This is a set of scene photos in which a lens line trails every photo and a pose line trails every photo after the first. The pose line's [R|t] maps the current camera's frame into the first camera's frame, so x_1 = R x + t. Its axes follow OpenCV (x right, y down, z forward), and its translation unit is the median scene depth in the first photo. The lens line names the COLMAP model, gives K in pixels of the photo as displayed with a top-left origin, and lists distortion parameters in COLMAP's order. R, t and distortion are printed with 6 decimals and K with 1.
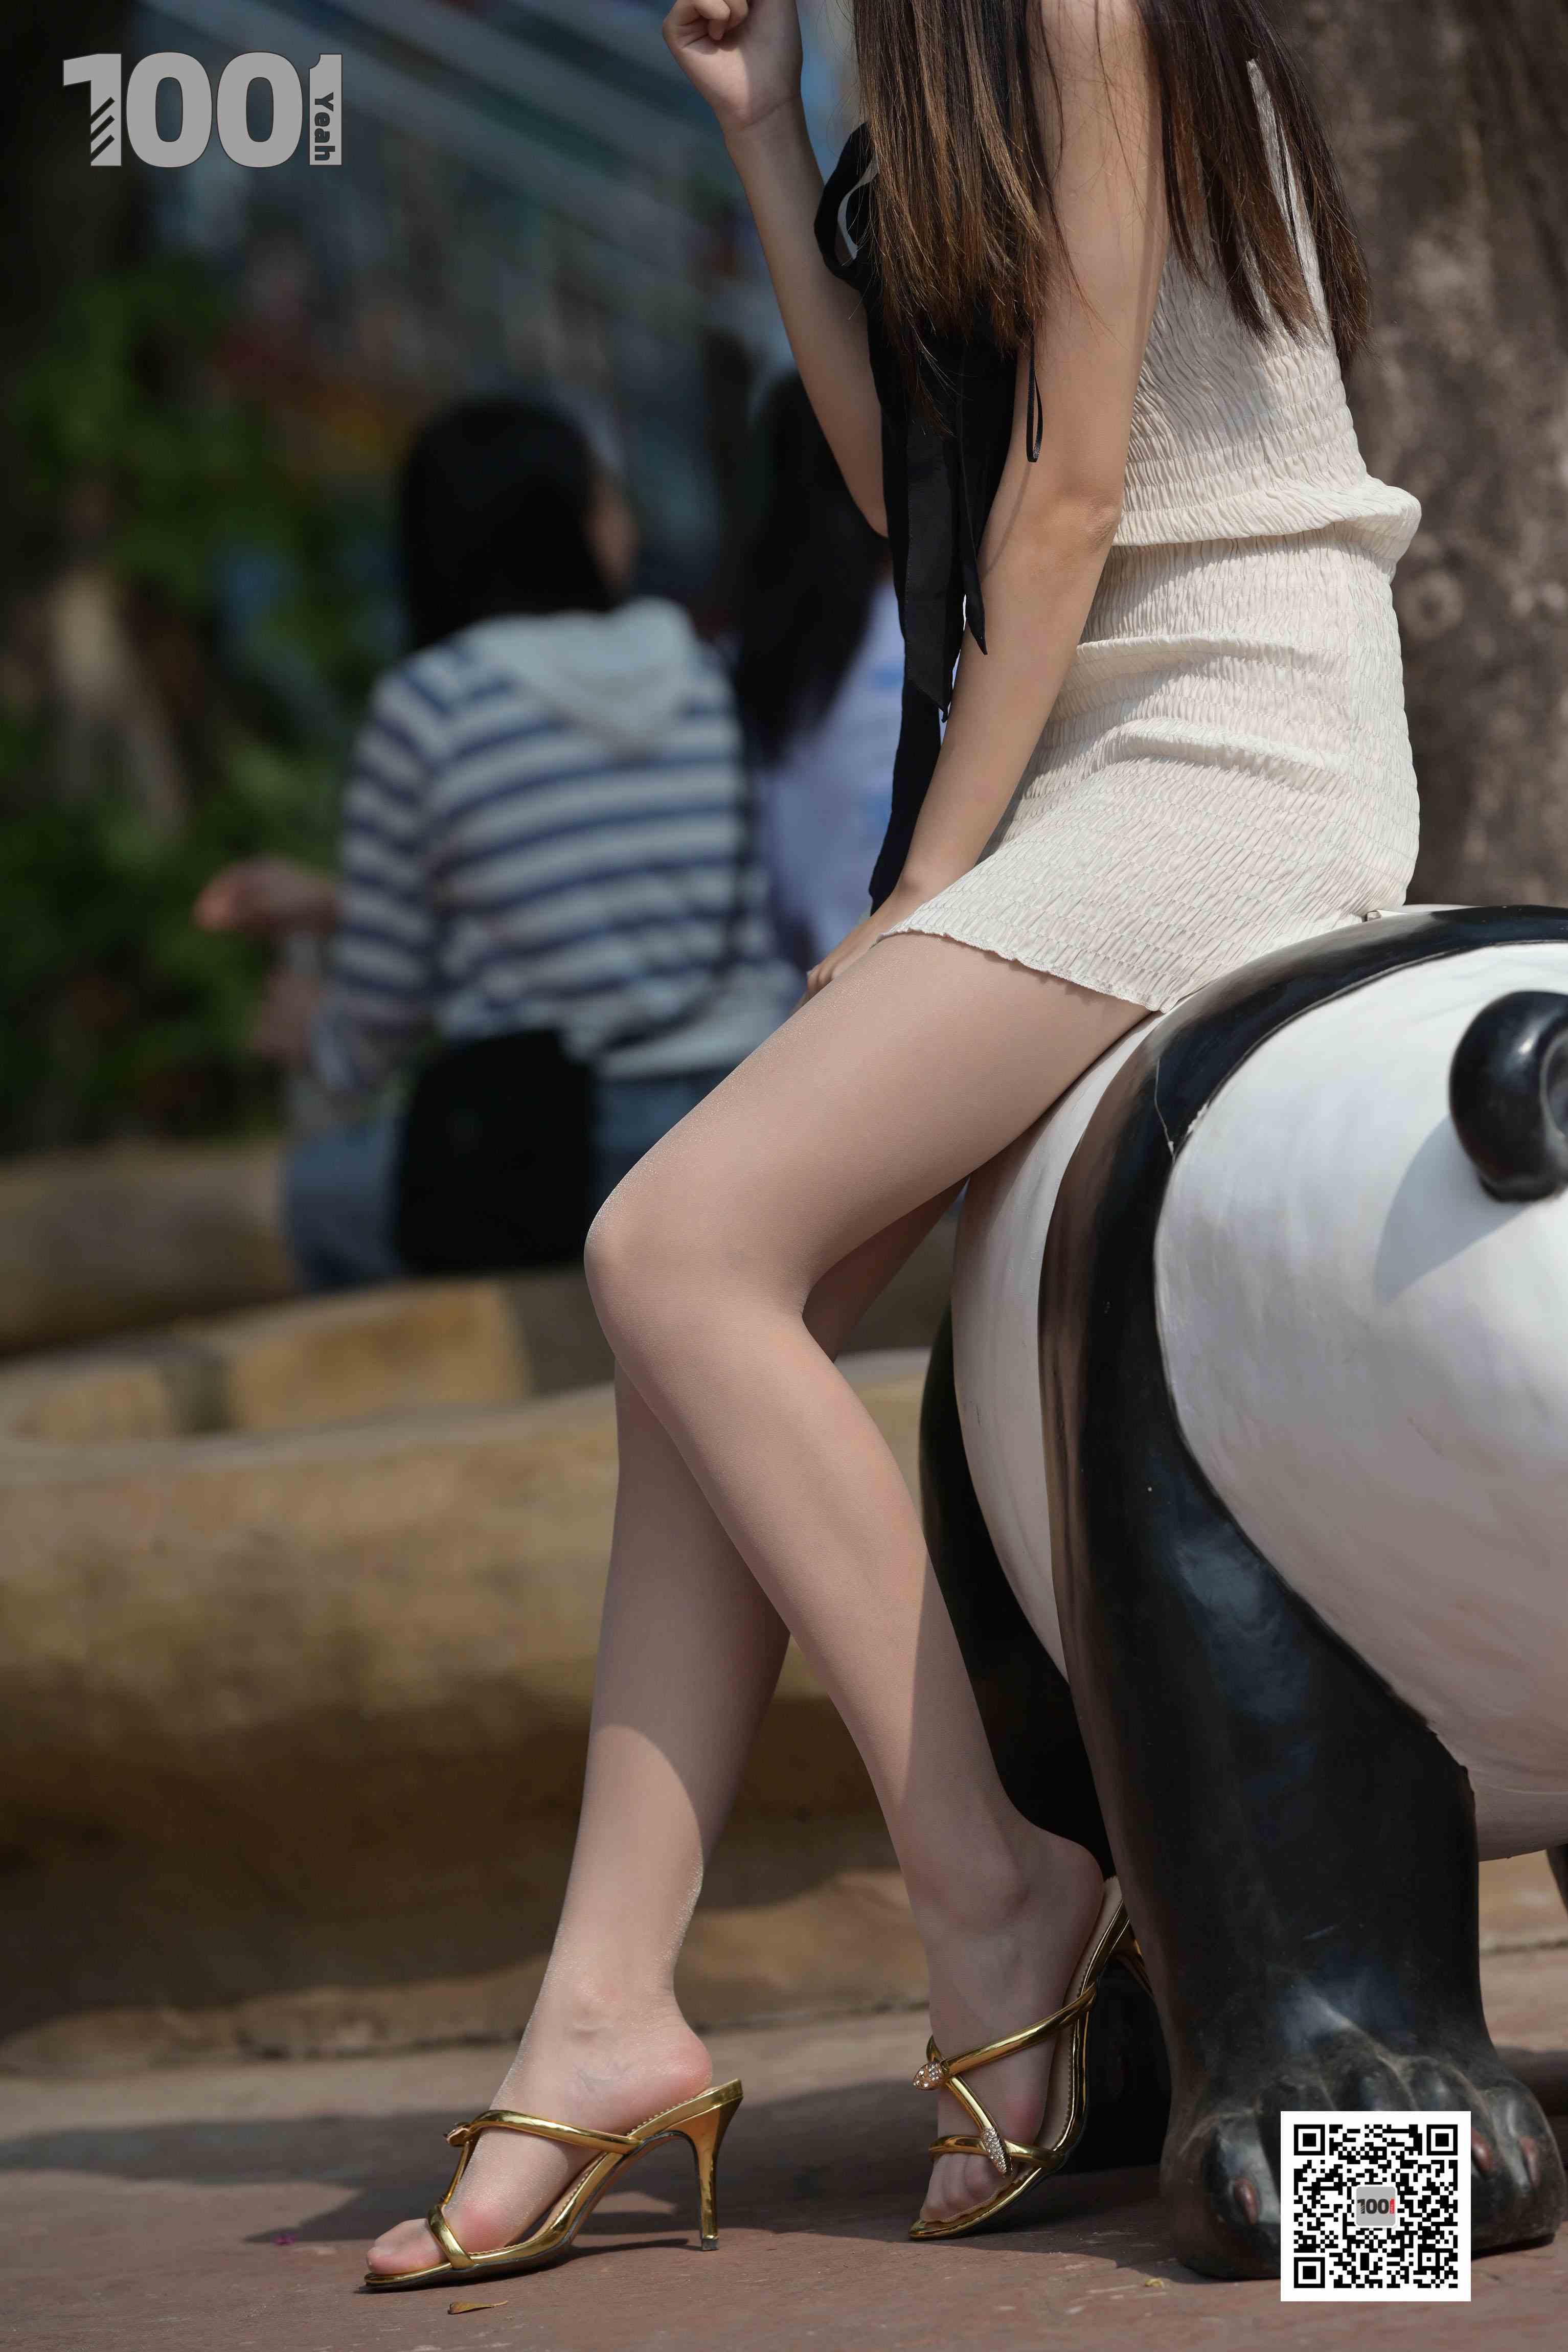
lens RADIAL K [[10863.6, 0, 784.0], [0, 10863.6, 1176.0], [0, 0, 1]] dist [-0.076160, 1.004320]
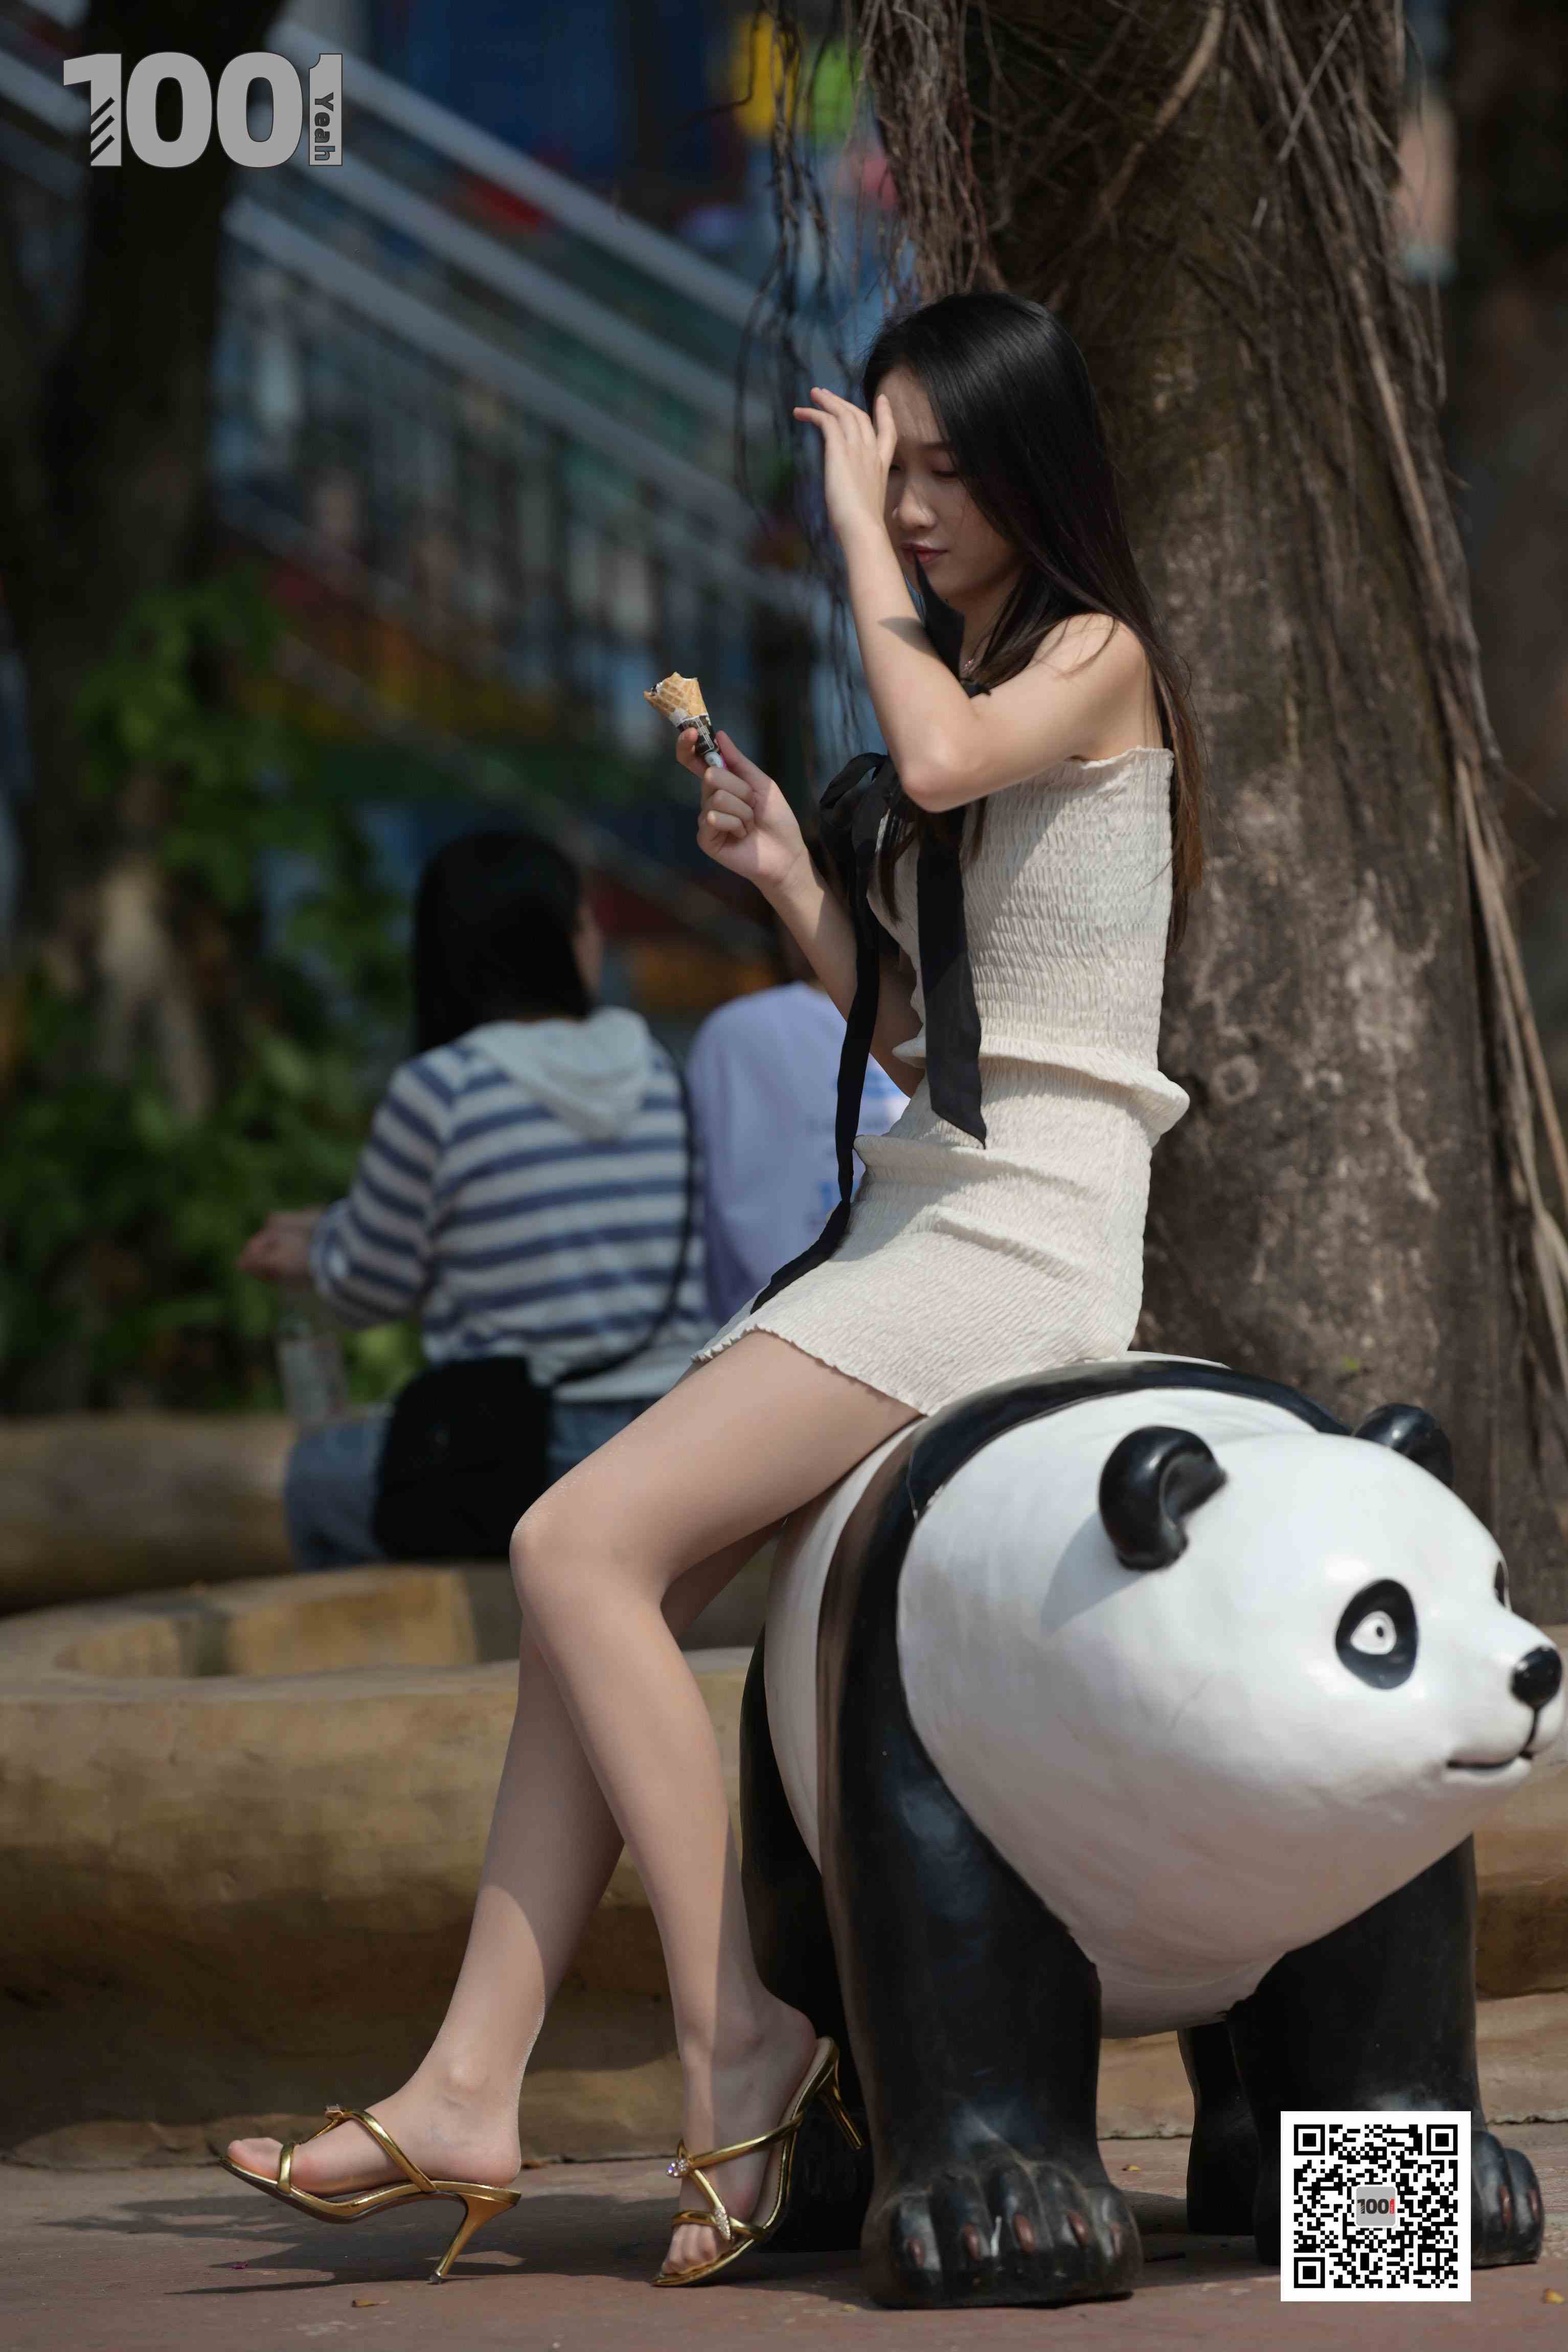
lens RADIAL K [[13719.7, 0, 784.0], [0, 13719.7, 1176.0], [0, 0, 1]] dist [0.104639, 4.926800]
pose [[0.997644, 0.067987, -0.009200, 0.029031], [-0.068143, 0.997516, -0.017826, -0.012444], [0.007965, 0.018411, 0.999799, -0.731315]]
